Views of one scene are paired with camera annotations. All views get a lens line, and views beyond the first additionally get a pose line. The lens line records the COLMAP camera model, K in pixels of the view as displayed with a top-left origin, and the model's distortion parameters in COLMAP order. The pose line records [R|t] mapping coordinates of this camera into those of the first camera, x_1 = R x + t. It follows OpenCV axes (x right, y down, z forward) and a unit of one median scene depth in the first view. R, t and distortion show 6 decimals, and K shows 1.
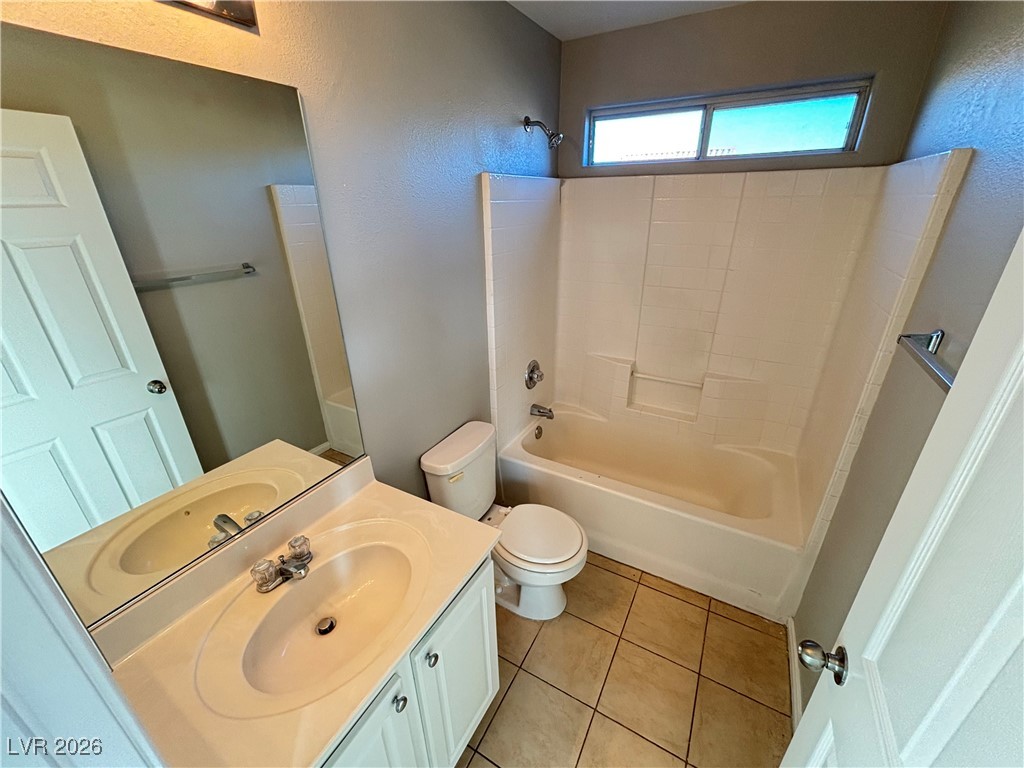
lens RADIAL K [[413.6, 0, 509.5], [0, 413.6, 383.6], [0, 0, 1]] dist [-0.001779, -0.000153]
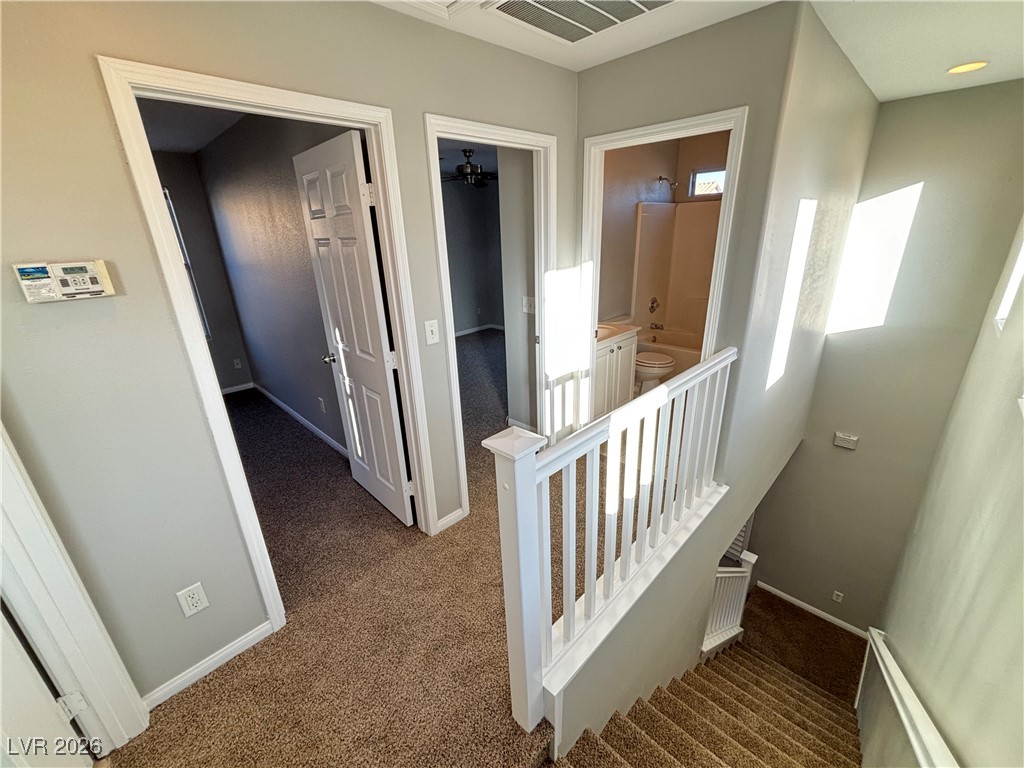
lens RADIAL K [[413.6, 0, 515.8], [0, 413.6, 383.7], [0, 0, 1]] dist [-0.001779, -0.000153]
pose [[0.966501, 0.074758, -0.245535, -0.062982], [-0.086049, 0.995656, -0.035567, 0.466435], [0.241809, 0.055504, 0.968735, -0.981853]]
